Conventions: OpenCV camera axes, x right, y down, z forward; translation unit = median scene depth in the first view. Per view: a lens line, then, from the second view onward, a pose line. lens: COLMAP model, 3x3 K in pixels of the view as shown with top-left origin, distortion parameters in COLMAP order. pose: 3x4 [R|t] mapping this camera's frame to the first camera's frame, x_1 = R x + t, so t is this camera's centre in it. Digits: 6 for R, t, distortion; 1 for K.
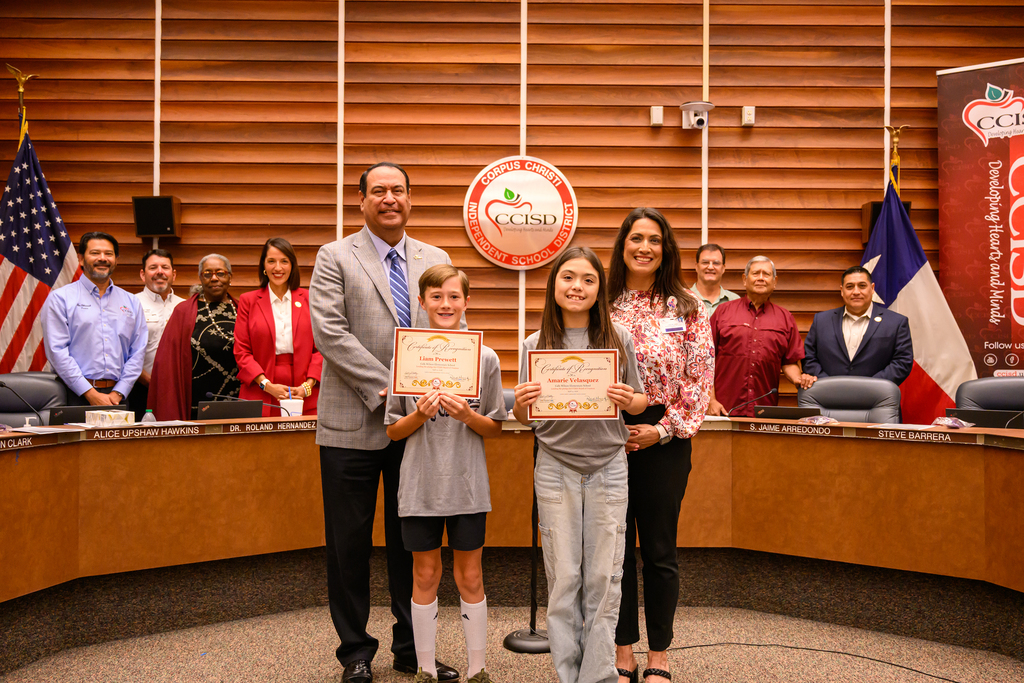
lens RADIAL K [[1000.1, 0, 512.0], [0, 1000.1, 341.5], [0, 0, 1]] dist [0.003060, 0.005181]
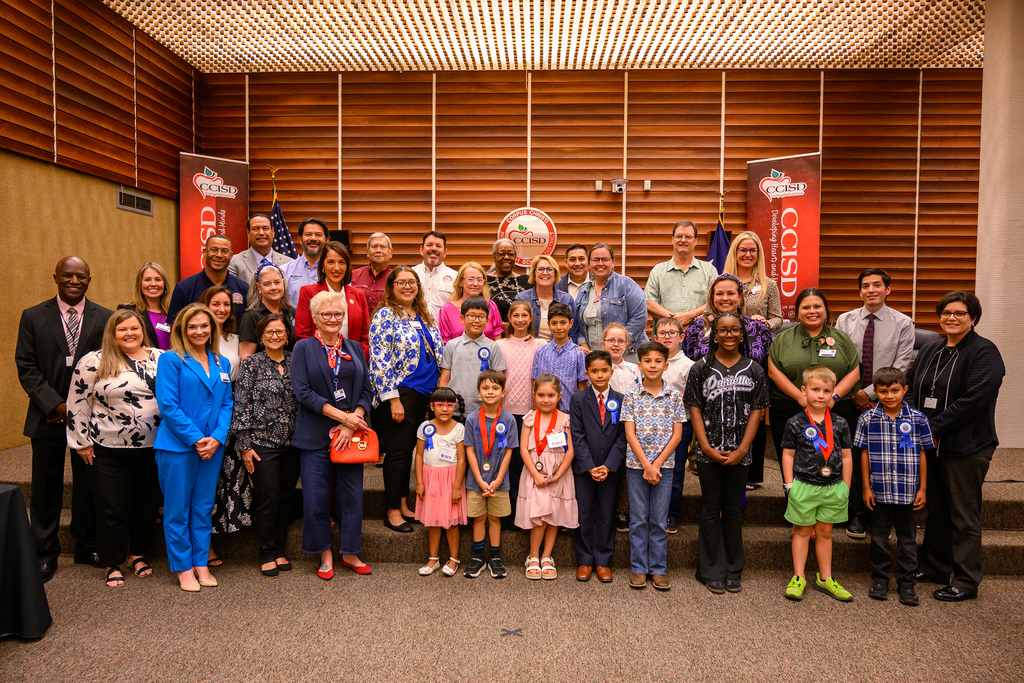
lens RADIAL K [[702.0, 0, 507.8], [0, 702.0, 341.2], [0, 0, 1]] dist [-0.009806, 0.001585]
pose [[0.998735, 0.003344, -0.050172, 0.039813], [-0.000706, 0.998620, 0.052505, -0.000149], [0.050278, -0.052404, 0.997360, -0.354763]]
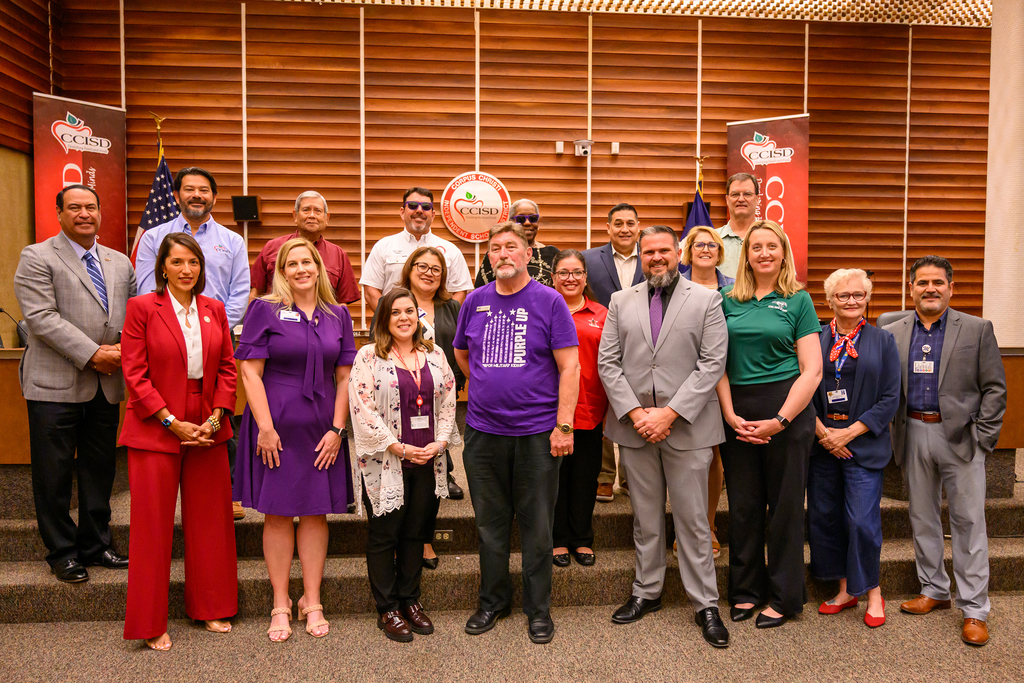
lens RADIAL K [[784.8, 0, 530.1], [0, 784.8, 337.1], [0, 0, 1]] dist [-0.004970, -0.000765]
pose [[0.996517, -0.007512, 0.083055, -0.011508], [0.002589, 0.998242, 0.059215, 0.006431], [-0.083353, -0.058794, 0.994784, -0.282987]]
